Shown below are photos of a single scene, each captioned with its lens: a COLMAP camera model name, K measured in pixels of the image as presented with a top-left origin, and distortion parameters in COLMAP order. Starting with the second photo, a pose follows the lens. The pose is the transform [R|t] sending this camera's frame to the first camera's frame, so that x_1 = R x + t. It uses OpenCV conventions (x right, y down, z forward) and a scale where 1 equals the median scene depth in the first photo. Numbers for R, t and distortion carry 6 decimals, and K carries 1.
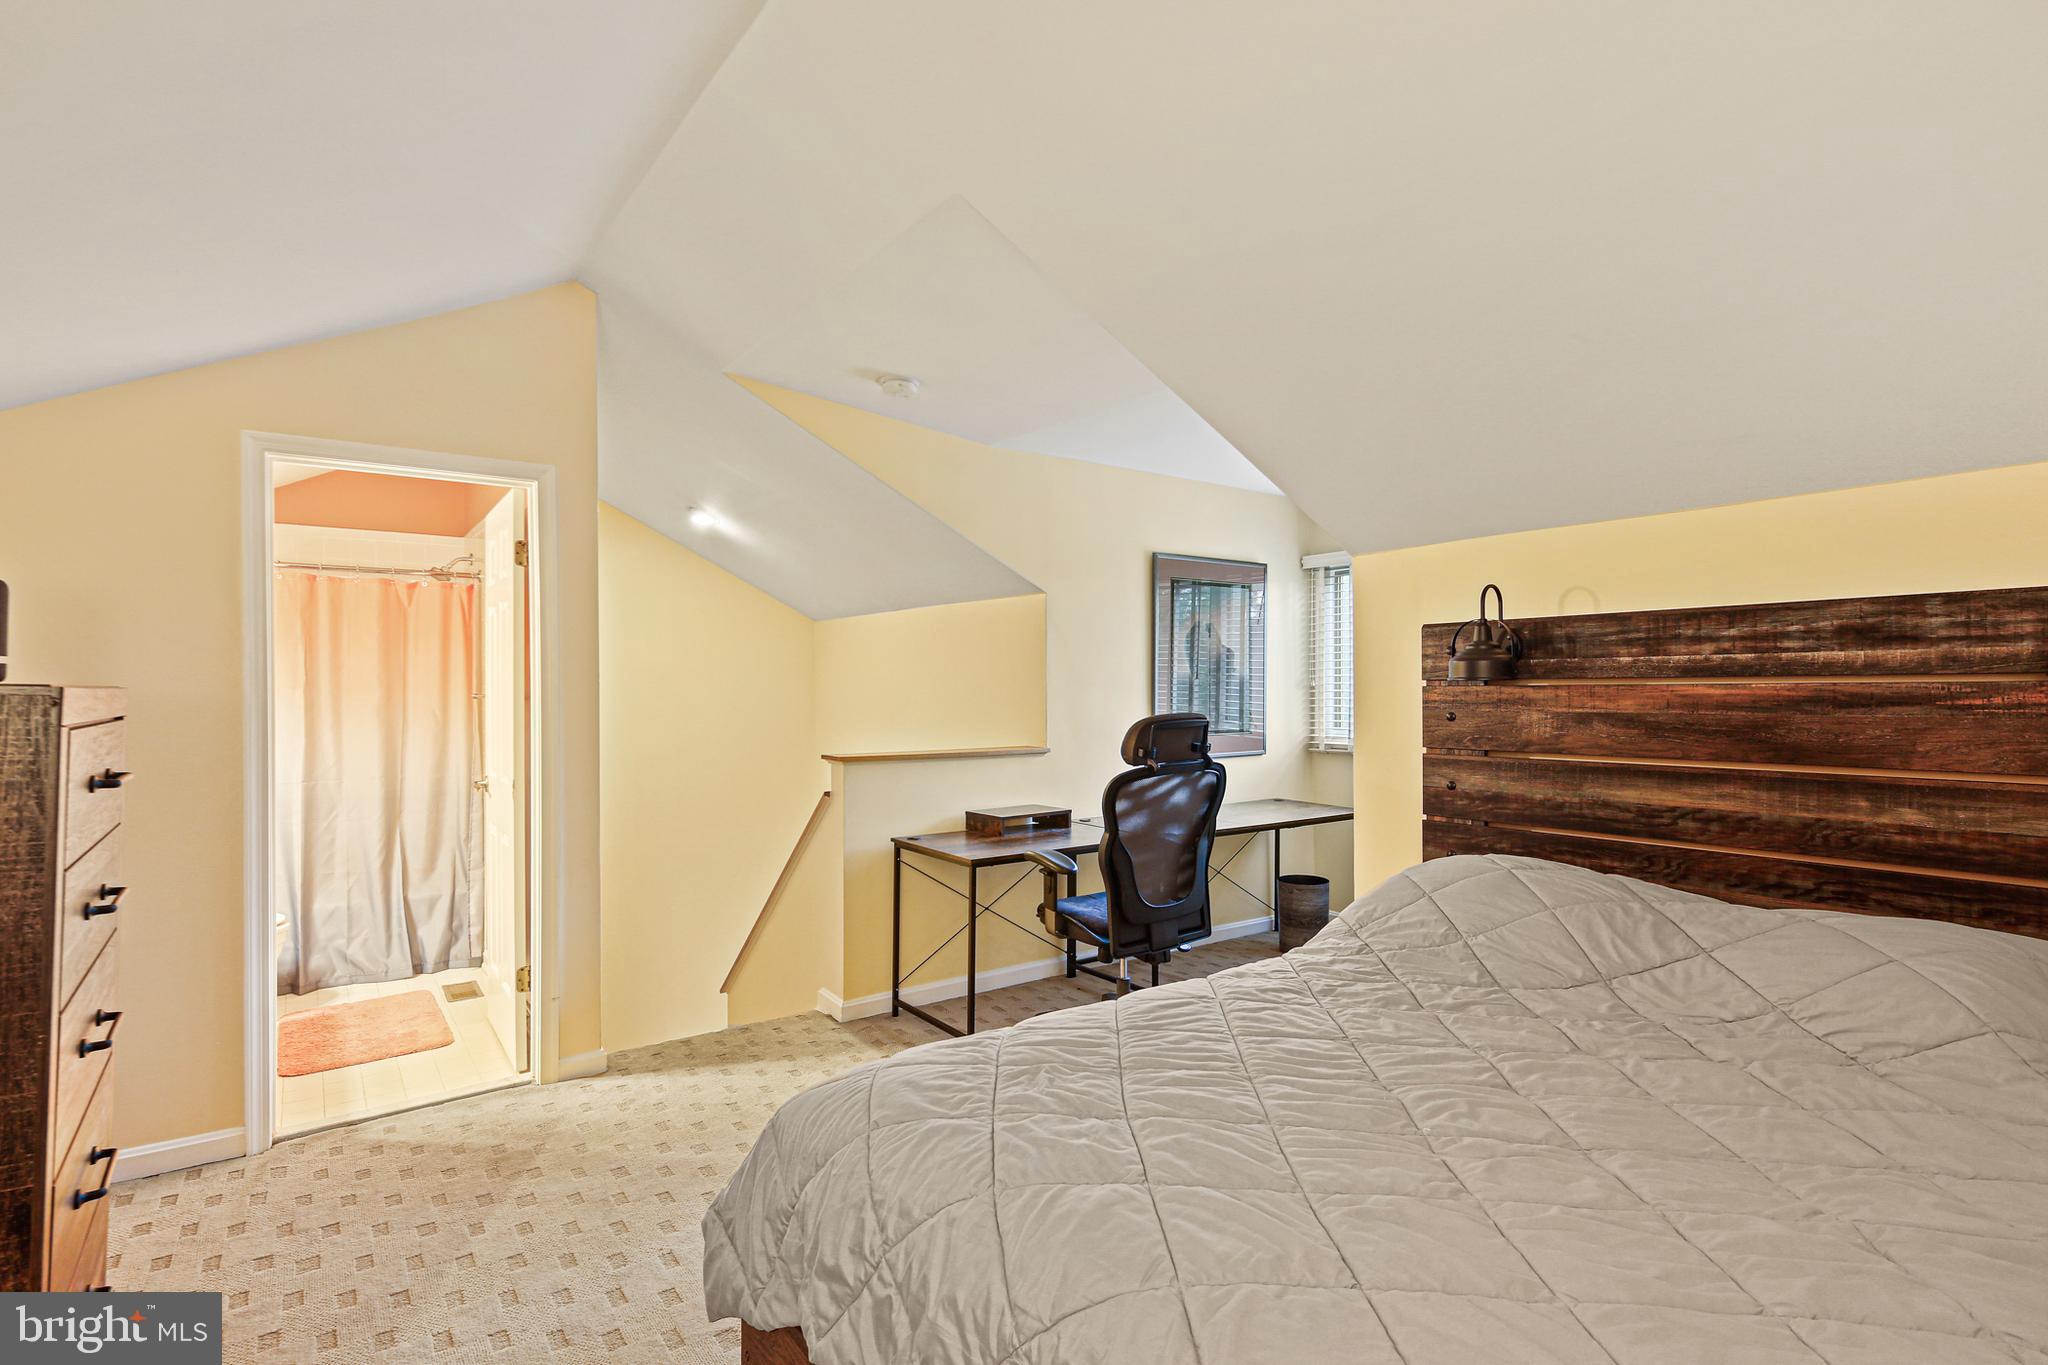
lens RADIAL K [[1005.8, 0, 1036.4], [0, 1005.8, 694.3], [0, 0, 1]] dist [0.018270, -0.000684]
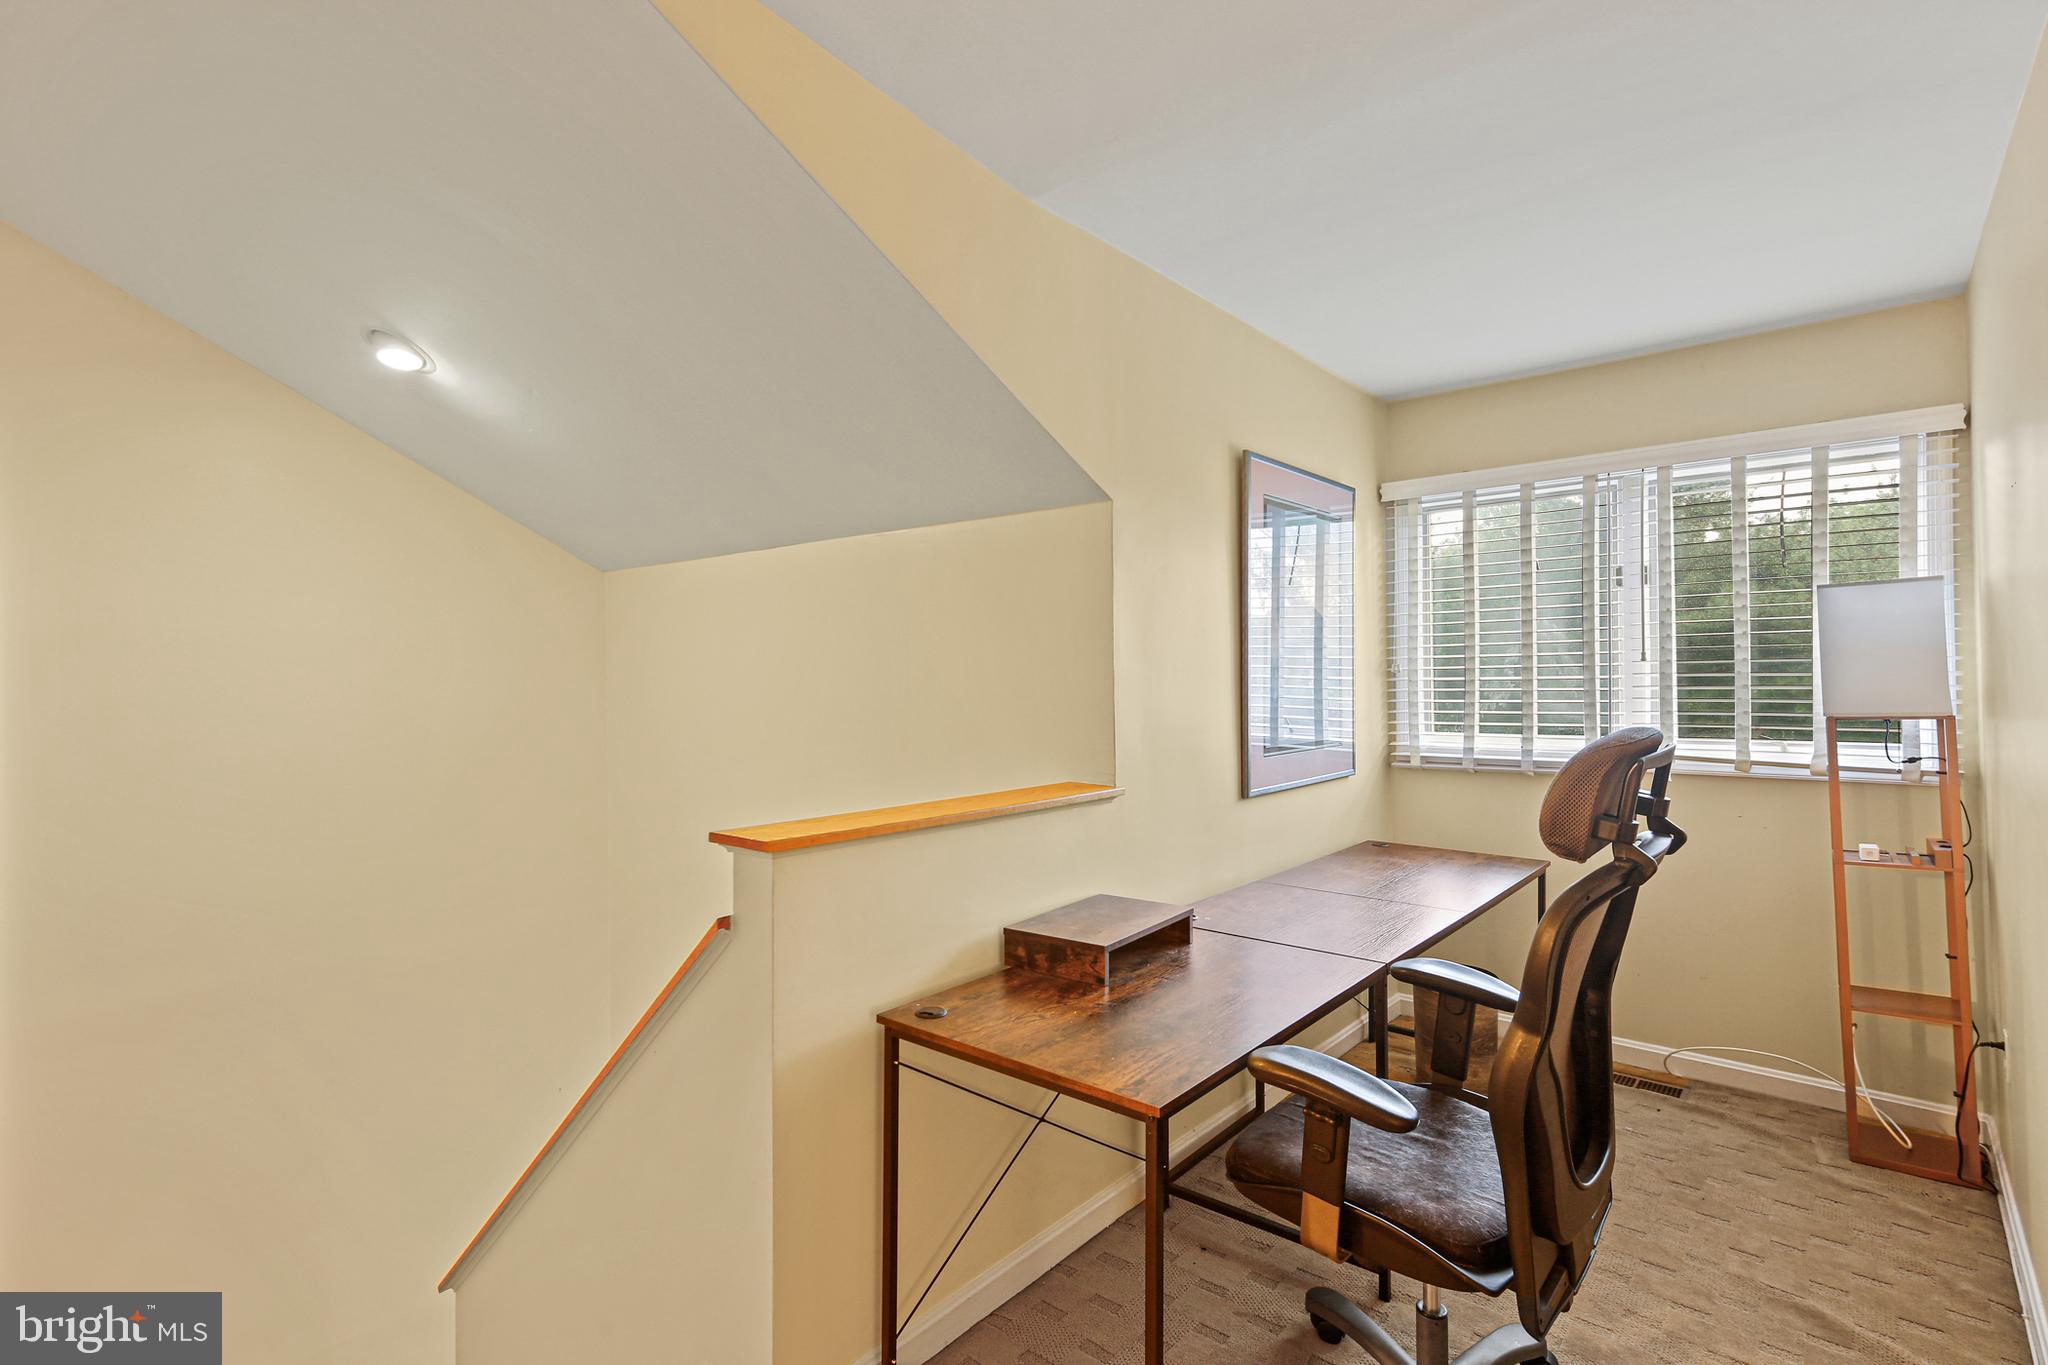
lens RADIAL K [[989.4, 0, 1021.3], [0, 989.4, 674.4], [0, 0, 1]] dist [0.019030, -0.000300]
pose [[0.970967, -0.007340, 0.239102, -0.282021], [0.010138, 0.999894, -0.010473, -0.004671], [-0.238999, 0.012593, 0.970938, 0.837543]]
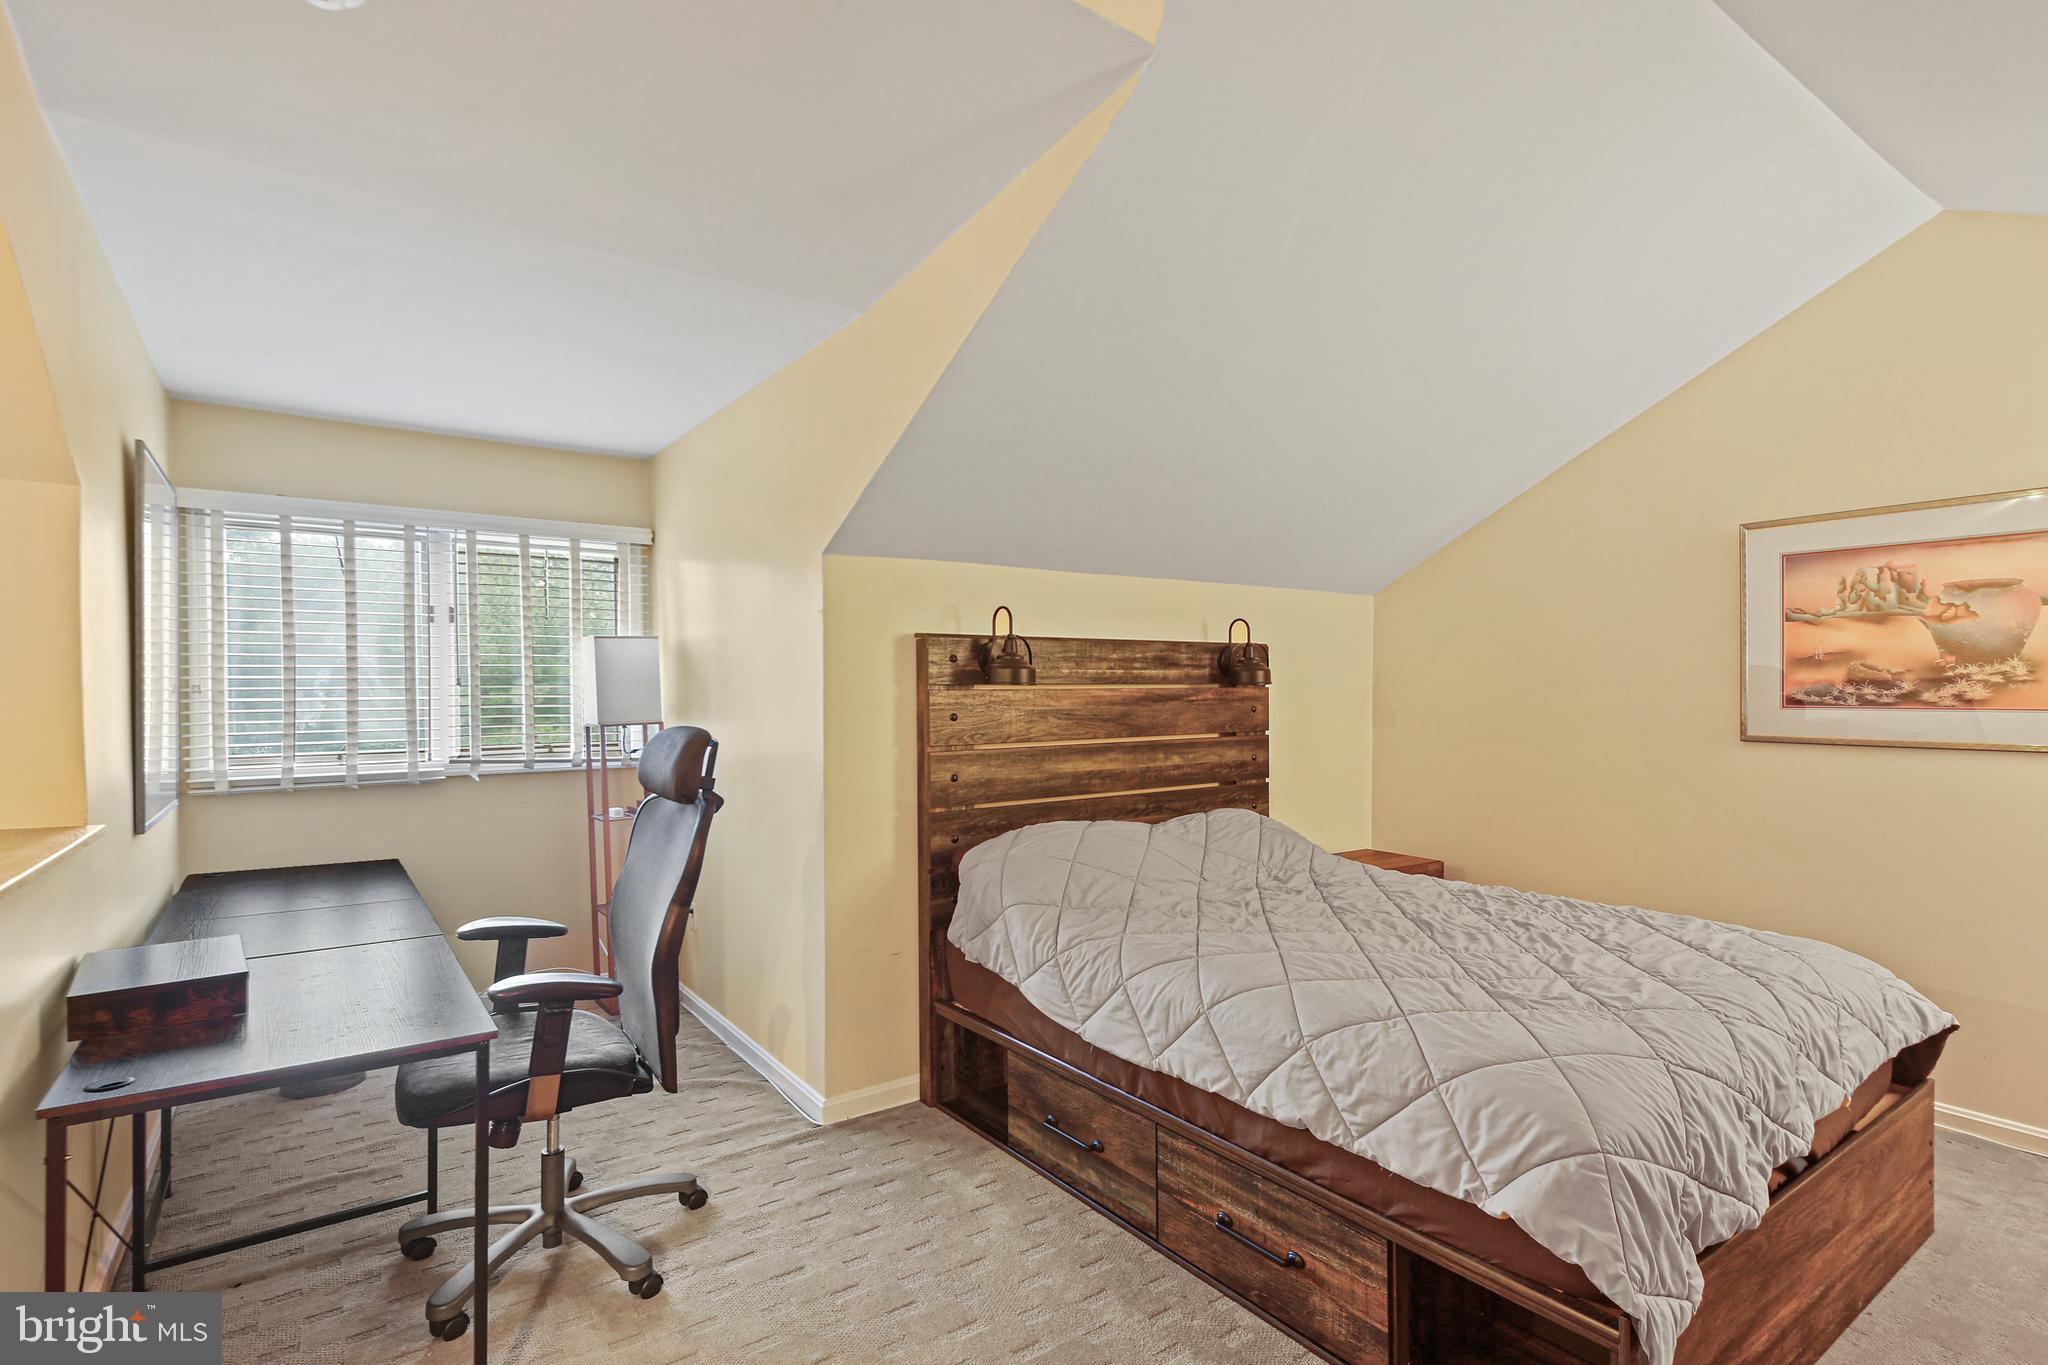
lens RADIAL K [[1005.8, 0, 1036.4], [0, 1005.8, 694.3], [0, 0, 1]] dist [0.018270, -0.000684]
pose [[0.006809, -0.000140, 0.999977, -0.763445], [0.011769, 0.999931, 0.000060, -0.002609], [-0.999908, 0.011768, 0.006810, 0.958253]]
